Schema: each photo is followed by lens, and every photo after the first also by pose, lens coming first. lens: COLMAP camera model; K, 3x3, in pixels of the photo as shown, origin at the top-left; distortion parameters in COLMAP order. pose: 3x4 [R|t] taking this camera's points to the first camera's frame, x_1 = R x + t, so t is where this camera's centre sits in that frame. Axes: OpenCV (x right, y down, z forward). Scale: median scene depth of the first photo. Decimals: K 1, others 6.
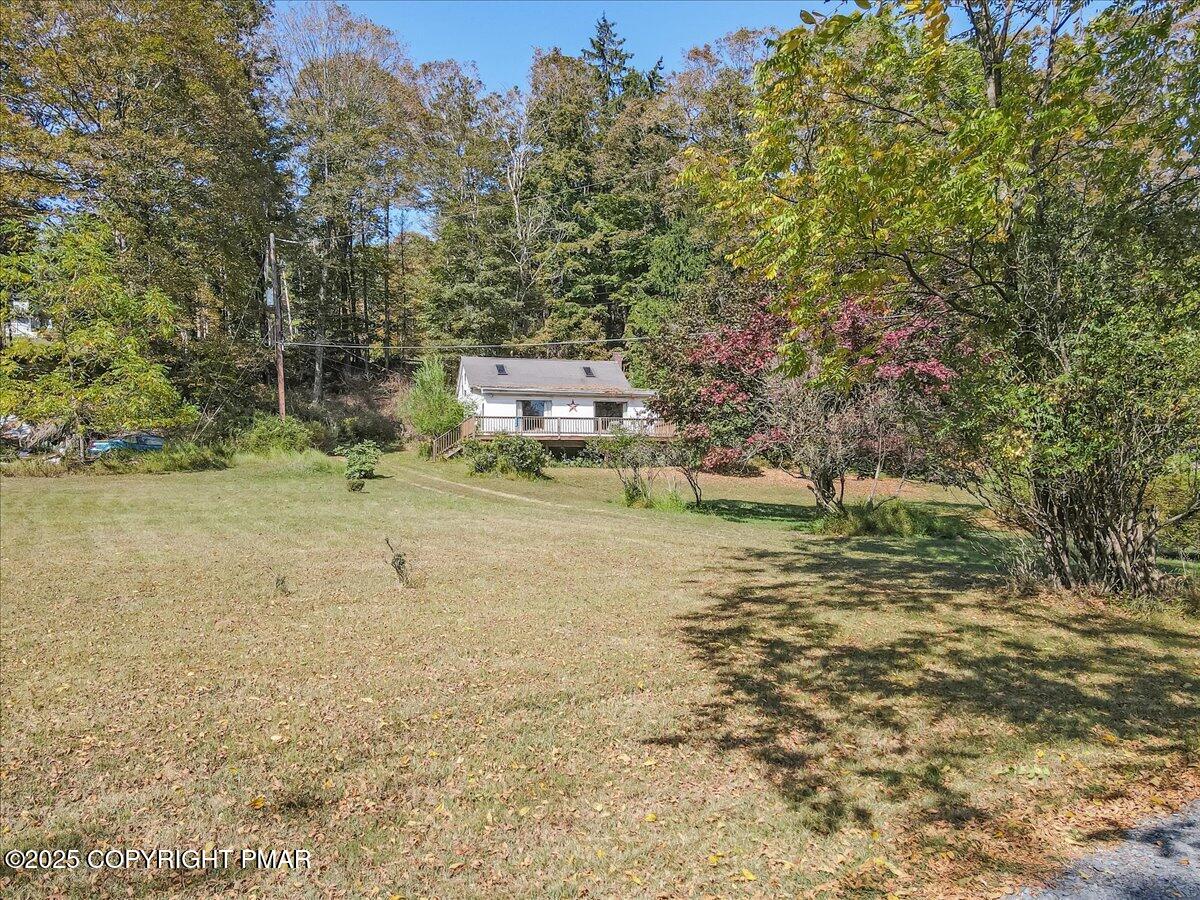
lens RADIAL K [[916.0, 0, 604.0], [0, 916.0, 470.8], [0, 0, 1]] dist [0.117657, 0.000760]
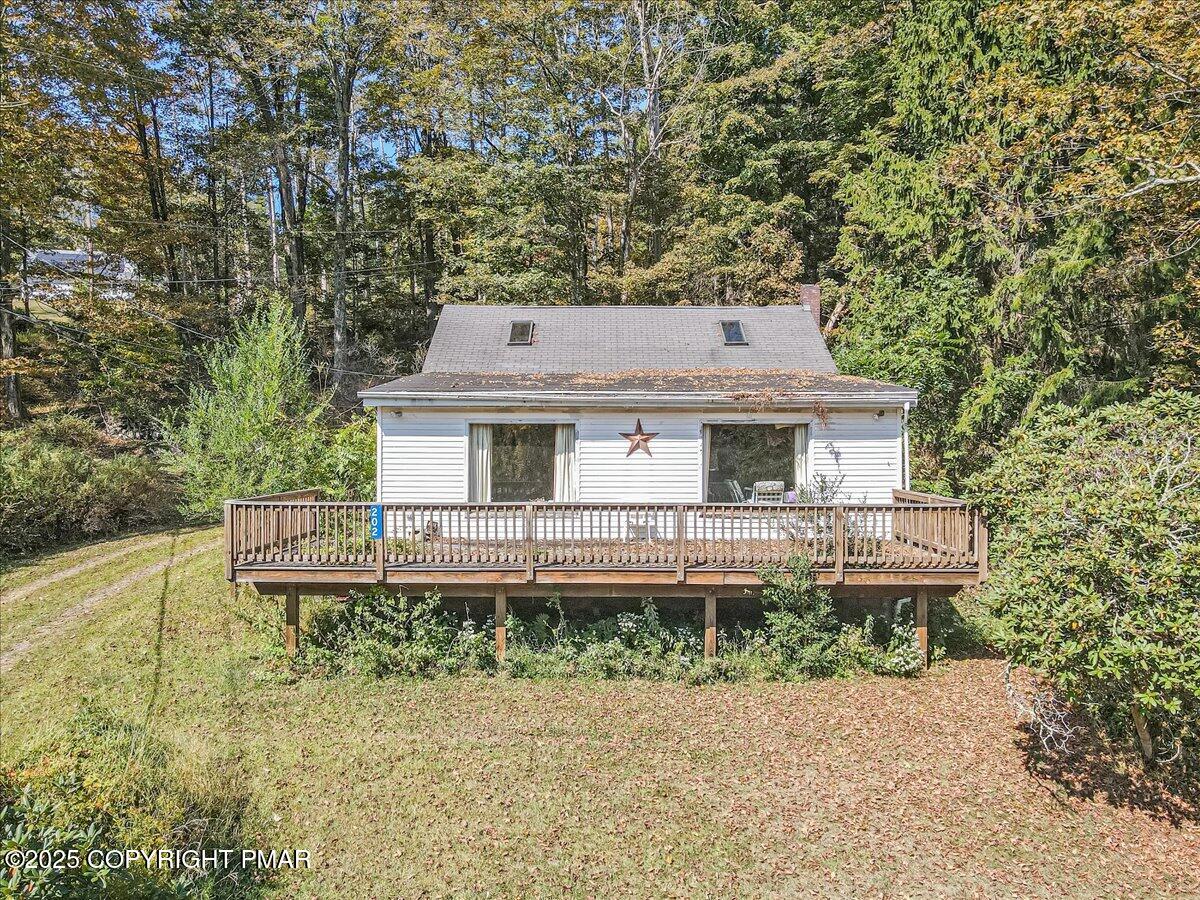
lens RADIAL K [[881.1, 0, 592.9], [0, 881.1, 442.0], [0, 0, 1]] dist [0.001523, 0.015988]
pose [[0.957062, 0.014147, -0.289539, 0.034131], [-0.007508, 0.999683, 0.024027, -0.059739], [0.289787, -0.020822, 0.956865, 0.528677]]
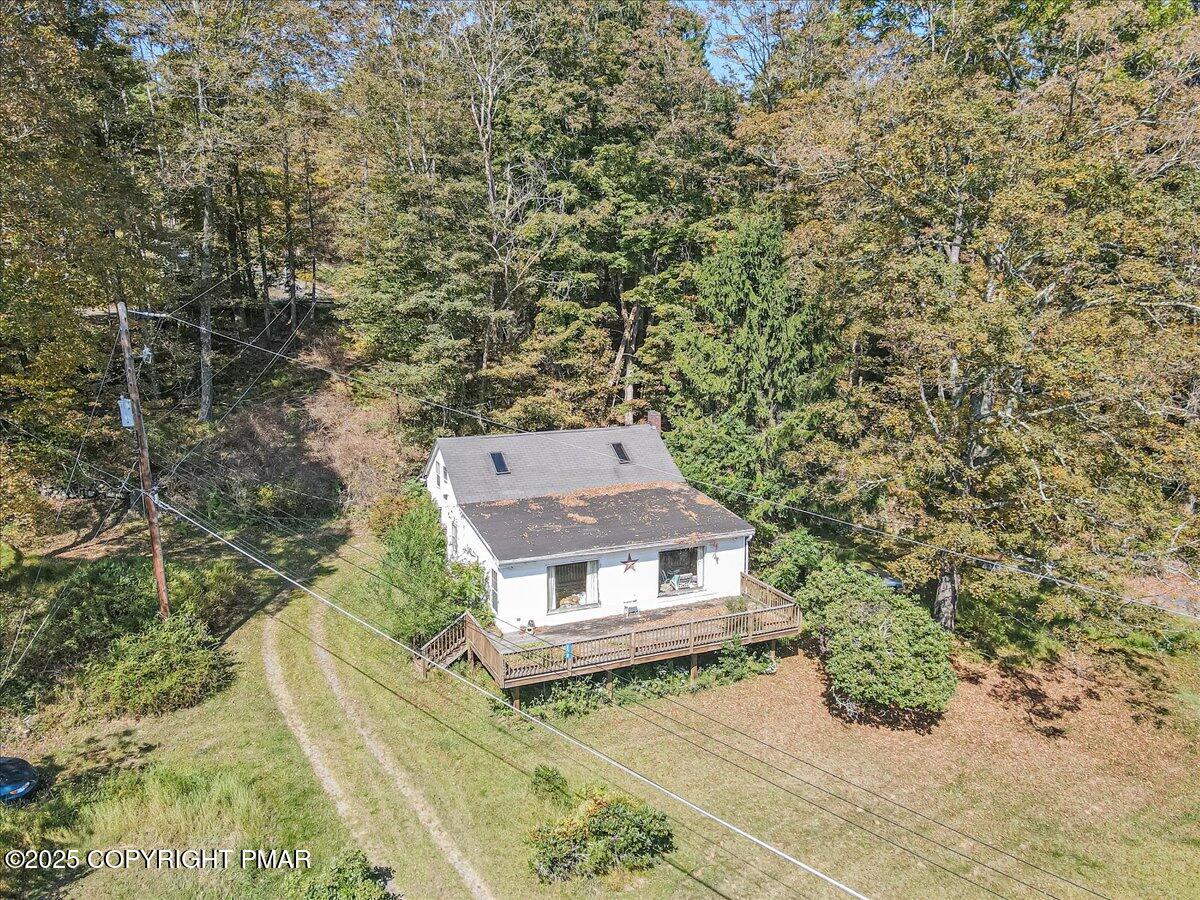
lens RADIAL K [[881.1, 0, 591.6], [0, 881.1, 448.2], [0, 0, 1]] dist [0.001523, 0.015988]
pose [[0.992745, -0.012895, 0.119548, -0.104537], [-0.010767, 0.980705, 0.195197, -0.212079], [-0.119758, -0.195068, 0.973451, 0.313124]]
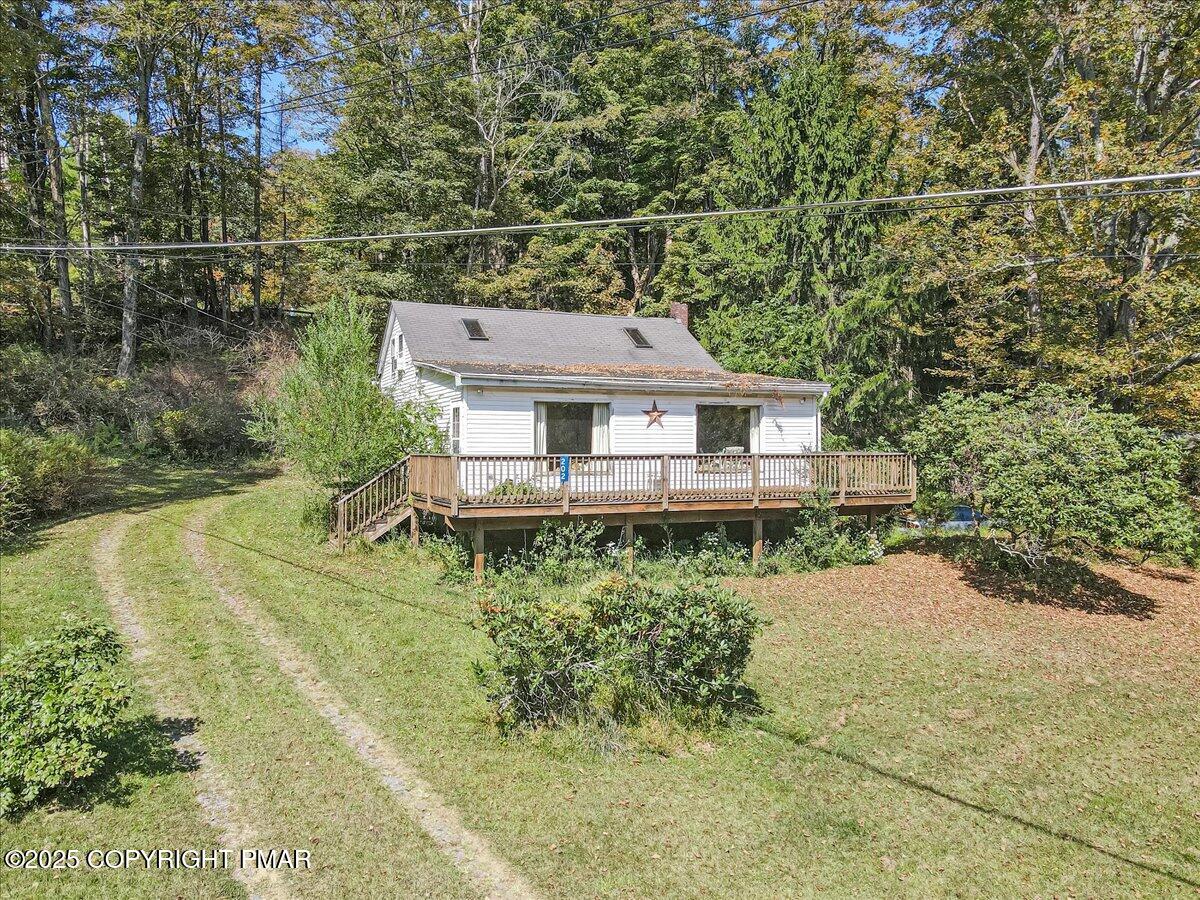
lens RADIAL K [[881.1, 0, 593.0], [0, 881.1, 440.2], [0, 0, 1]] dist [0.001523, 0.015988]
pose [[0.992550, 0.013302, 0.121112, -0.090031], [-0.015101, 0.999789, 0.013947, -0.049393], [-0.120901, -0.015672, 0.992541, 0.442526]]
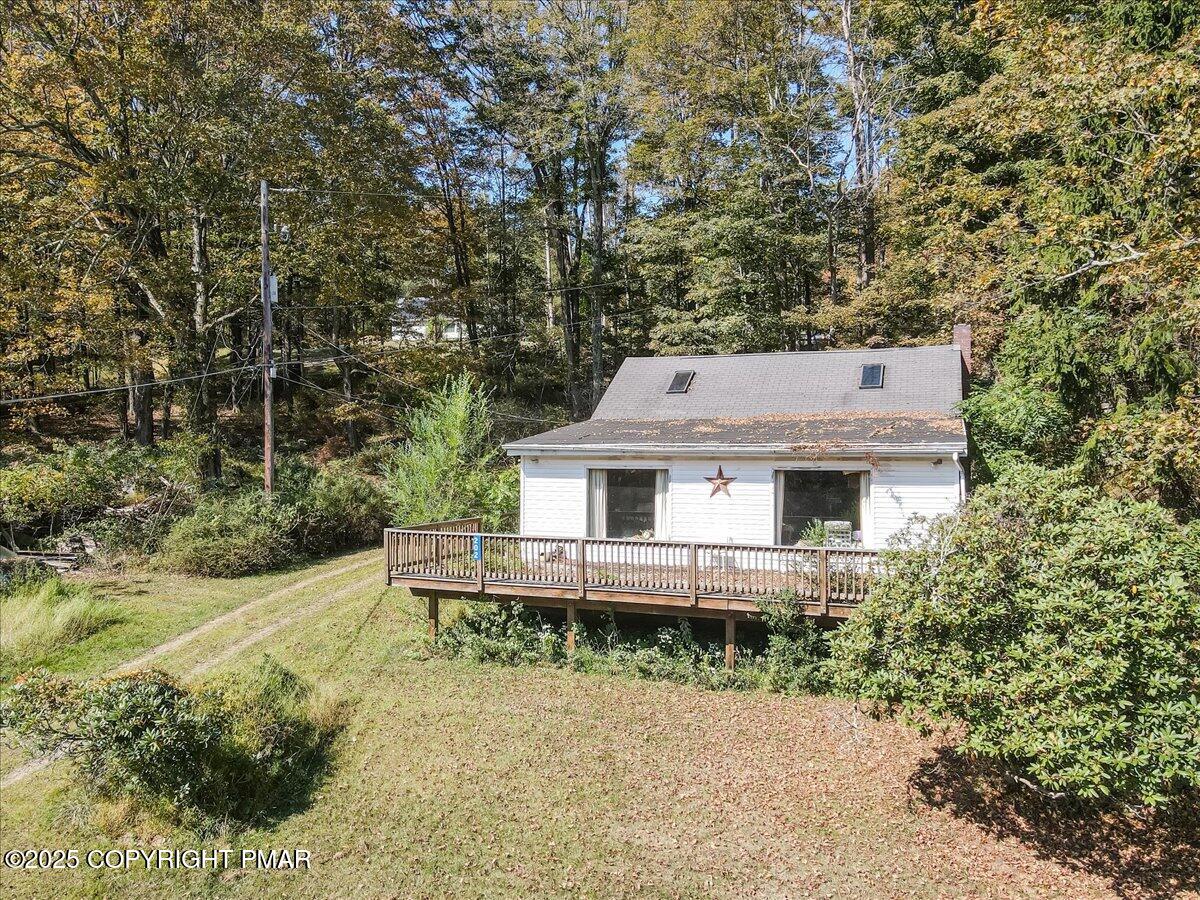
lens RADIAL K [[881.1, 0, 594.1], [0, 881.1, 442.3], [0, 0, 1]] dist [0.001523, 0.015988]
pose [[0.785520, 0.006469, -0.618802, 0.124480], [0.002837, 0.999897, 0.014054, -0.072567], [0.618830, -0.012796, 0.785421, 0.513278]]
